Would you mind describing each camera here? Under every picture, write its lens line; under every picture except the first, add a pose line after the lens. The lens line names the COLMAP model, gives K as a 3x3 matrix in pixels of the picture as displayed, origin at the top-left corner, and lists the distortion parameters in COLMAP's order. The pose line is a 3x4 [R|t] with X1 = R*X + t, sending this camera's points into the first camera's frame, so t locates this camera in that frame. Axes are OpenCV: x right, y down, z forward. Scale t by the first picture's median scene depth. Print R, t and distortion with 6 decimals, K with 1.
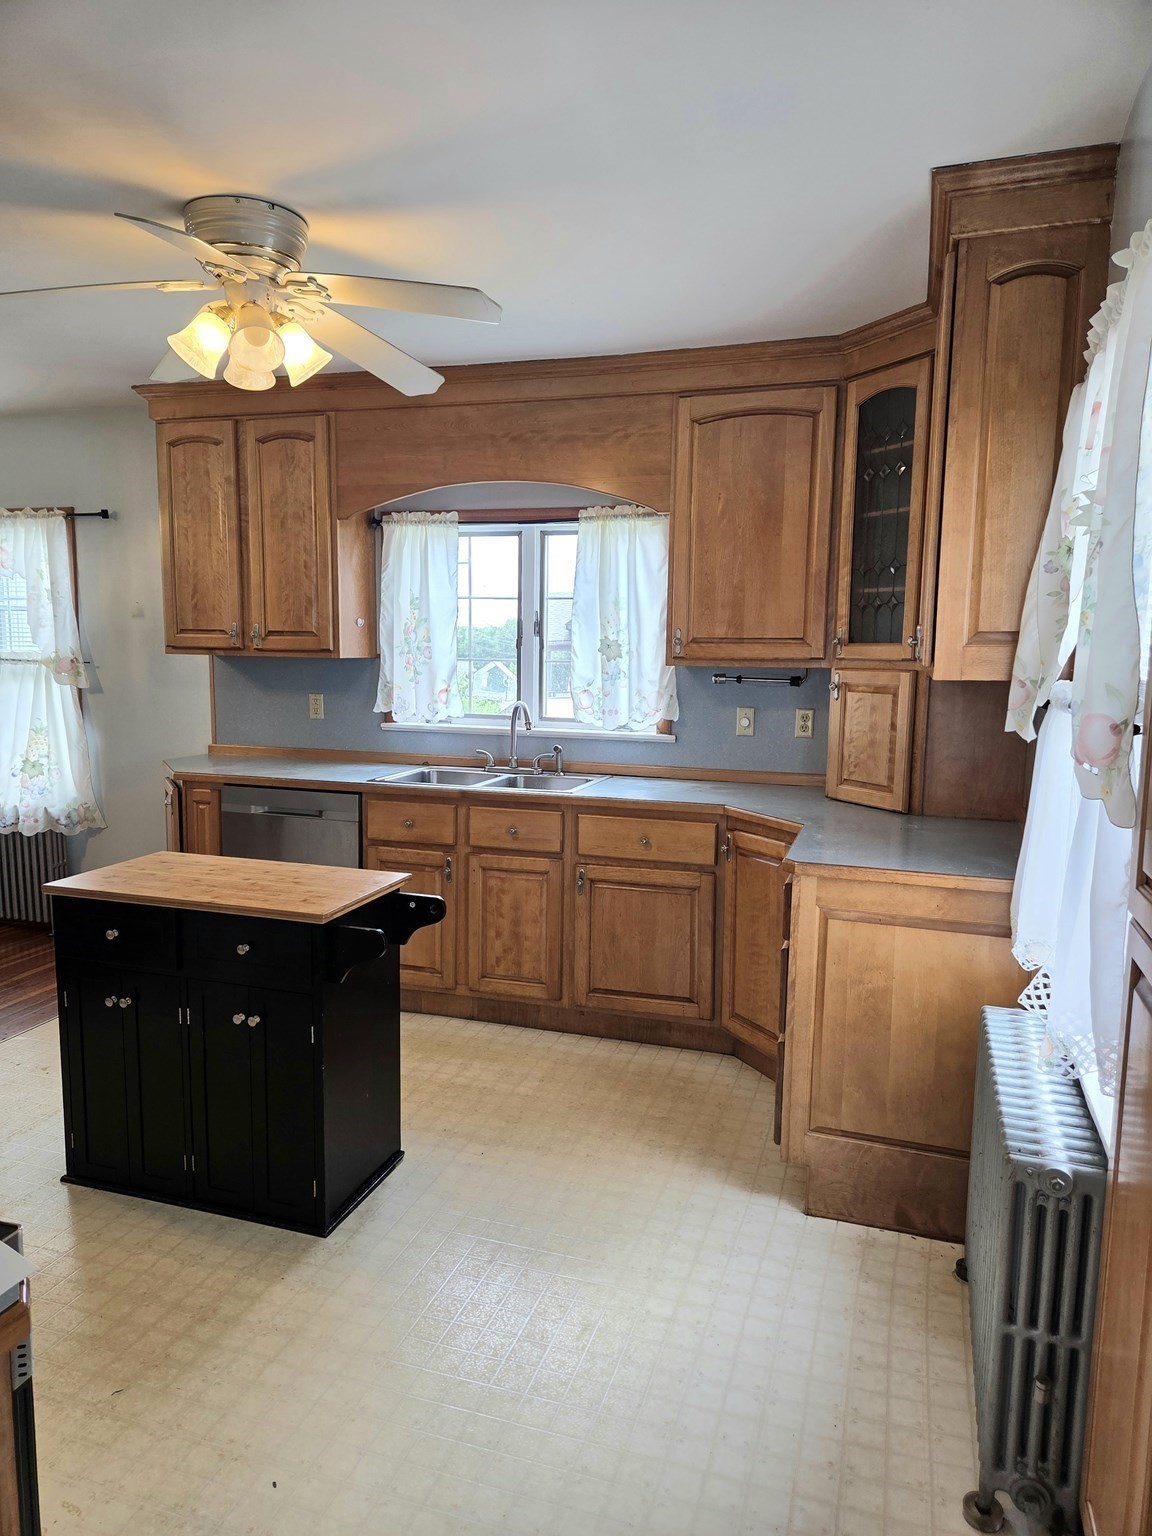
lens RADIAL K [[1030.1, 0, 574.3], [0, 1030.1, 773.0], [0, 0, 1]] dist [0.044365, -0.006647]
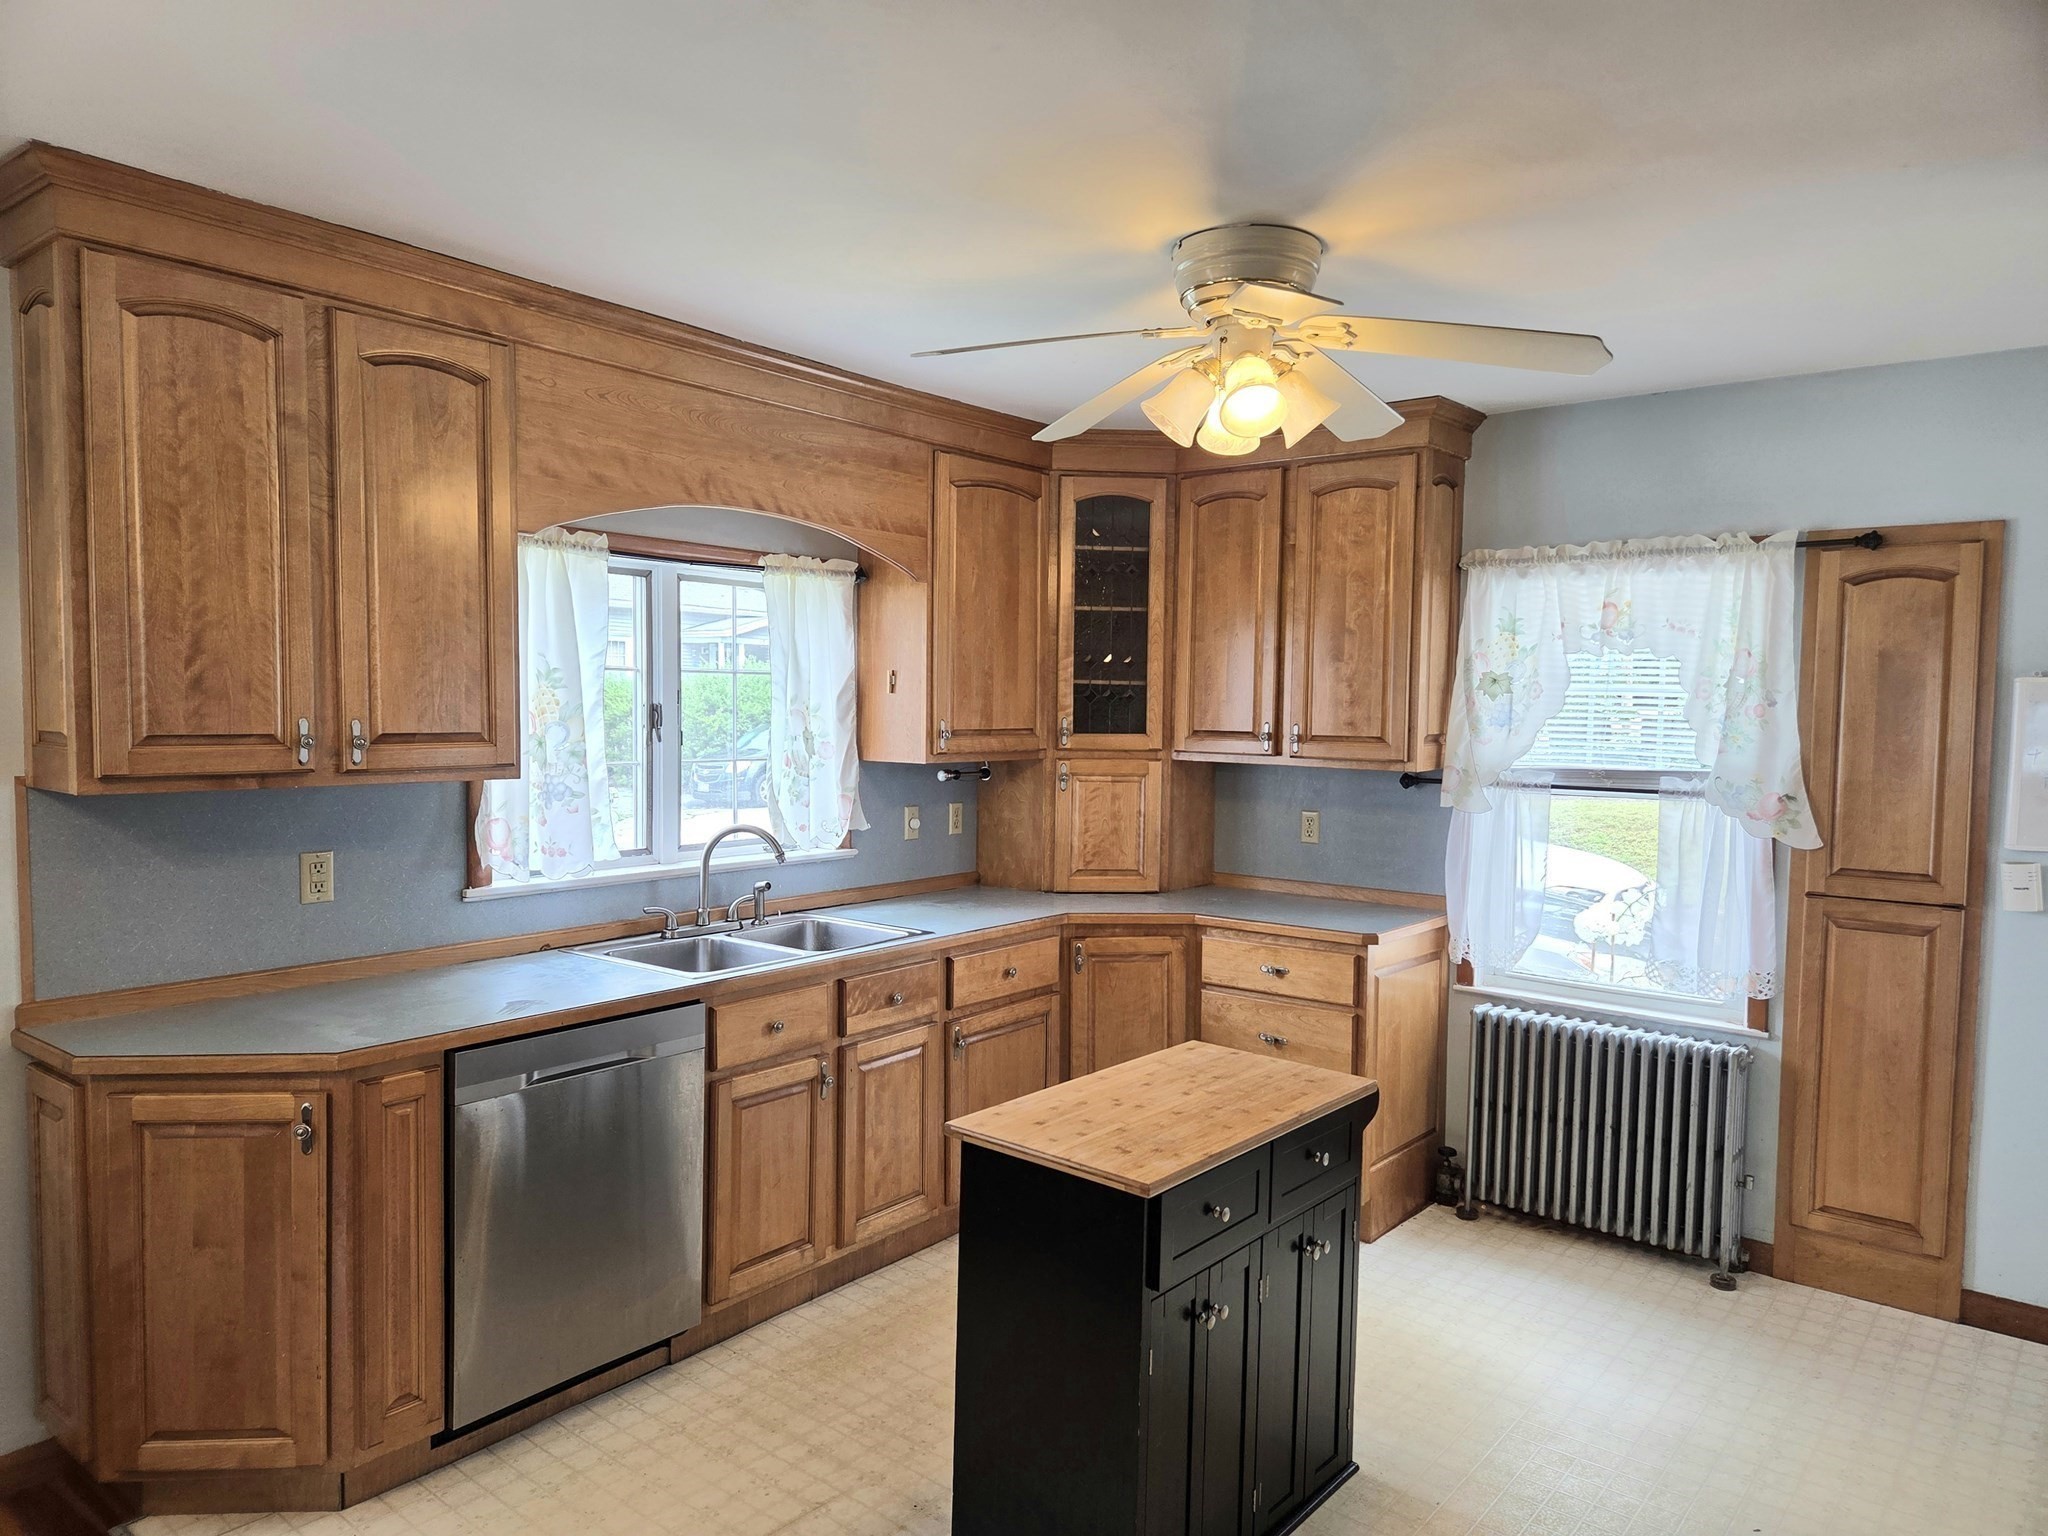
lens RADIAL K [[1373.5, 0, 1022.8], [0, 1373.5, 772.5], [0, 0, 1]] dist [0.044365, -0.006647]
pose [[0.354168, -0.058945, 0.933322, -0.843103], [0.105092, 0.994199, 0.022911, -0.106088], [-0.929258, 0.089971, 0.358308, 0.496414]]
